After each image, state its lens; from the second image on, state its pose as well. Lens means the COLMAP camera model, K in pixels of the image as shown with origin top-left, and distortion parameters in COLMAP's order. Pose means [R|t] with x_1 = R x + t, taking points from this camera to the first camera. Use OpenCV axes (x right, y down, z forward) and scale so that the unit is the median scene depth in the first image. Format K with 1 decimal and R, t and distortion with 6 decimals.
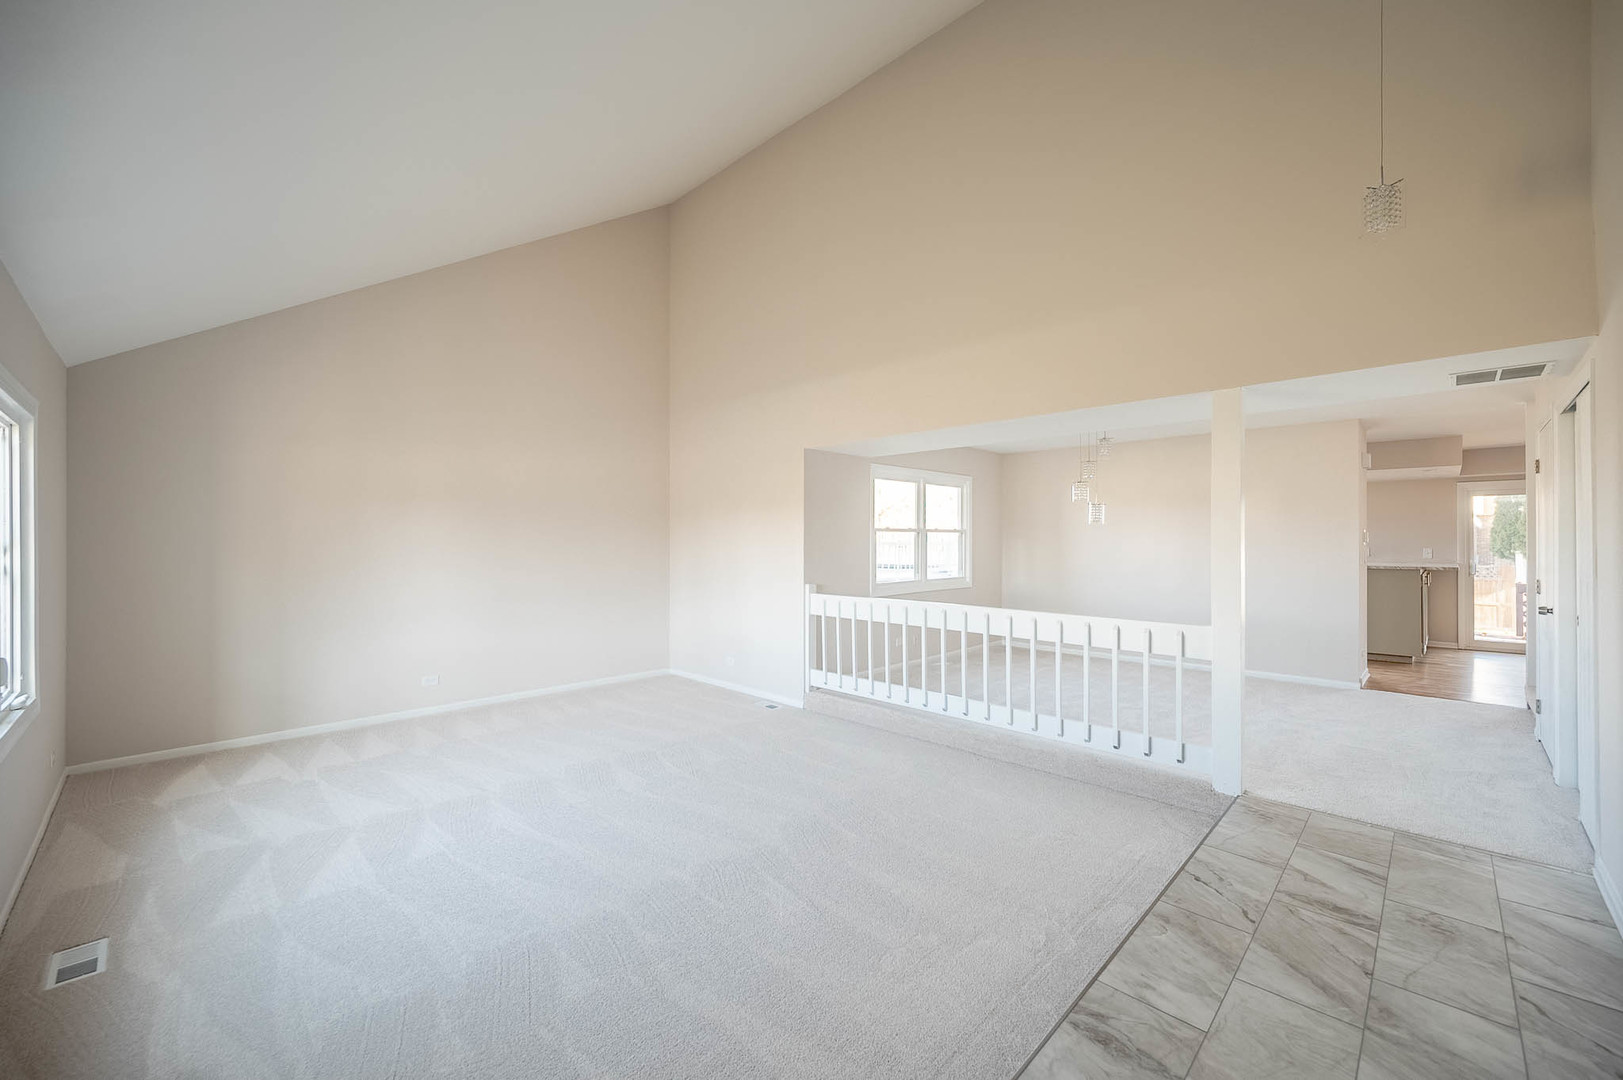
lens RADIAL K [[652.2, 0, 813.4], [0, 652.2, 536.7], [0, 0, 1]] dist [-0.000719, 0.000009]
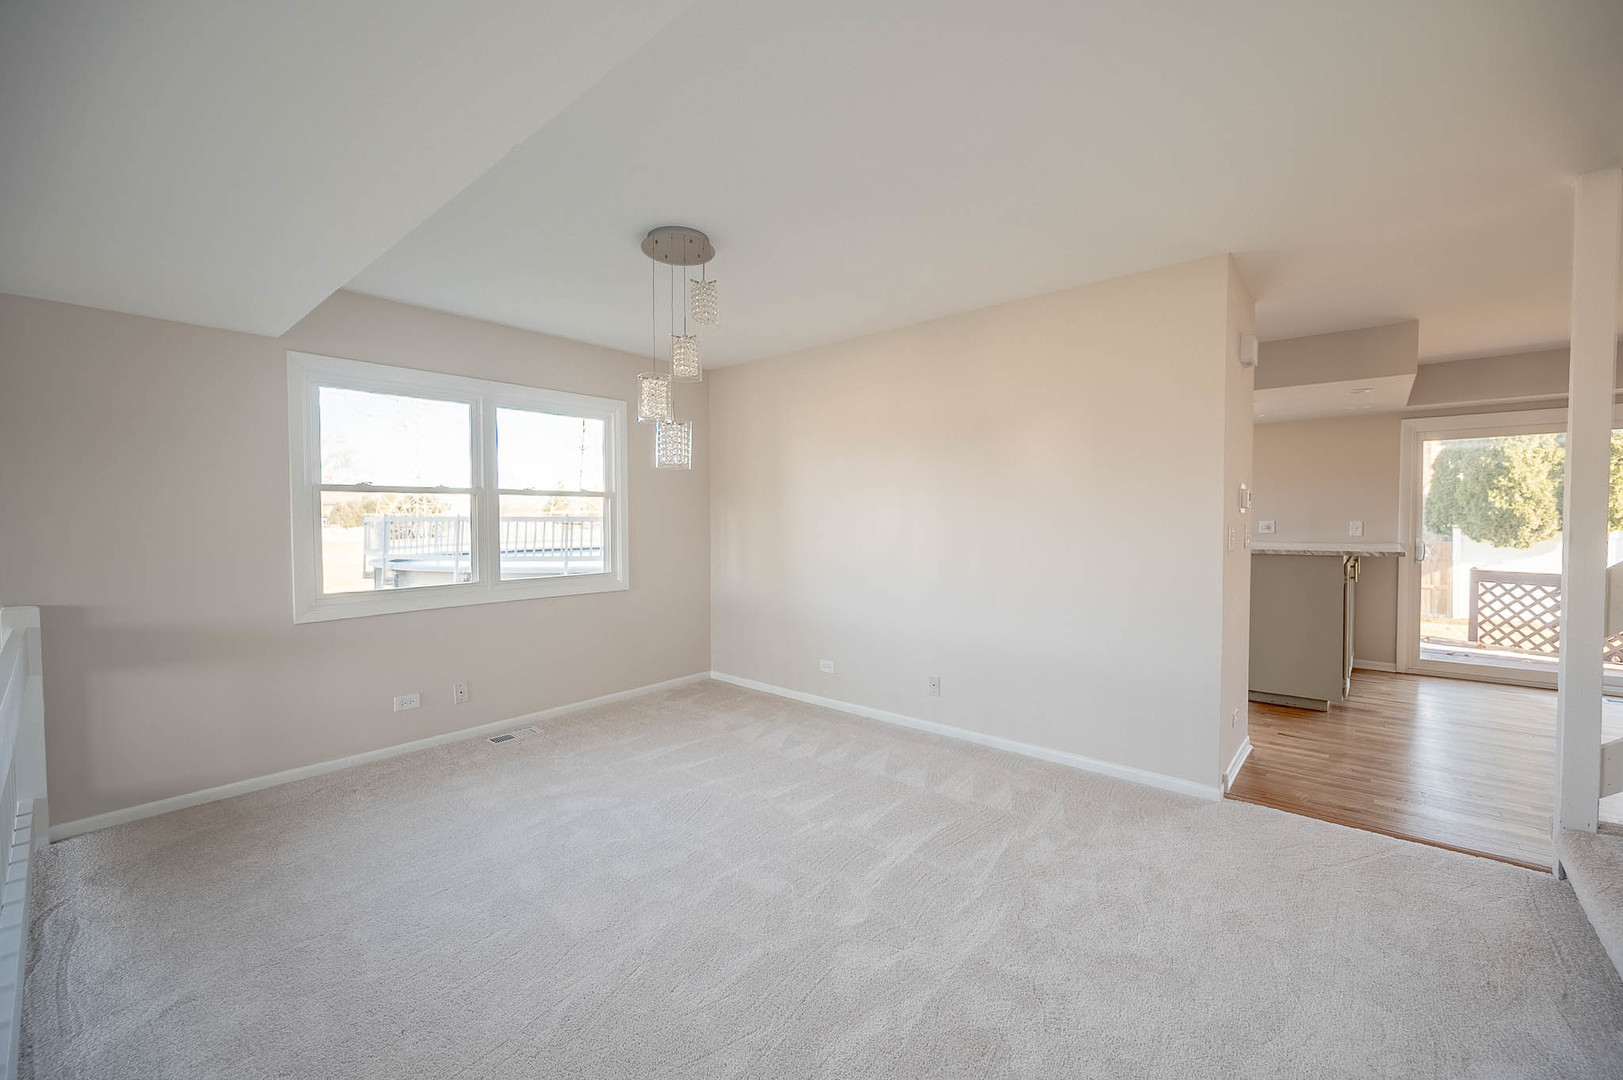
lens RADIAL K [[669.6, 0, 811.5], [0, 669.6, 540.0], [0, 0, 1]] dist [0.027505, -0.000006]
pose [[0.996558, -0.006504, 0.082649, 0.382580], [0.003349, 0.999263, 0.038246, 0.010358], [-0.082837, -0.037837, 0.995845, 0.407295]]
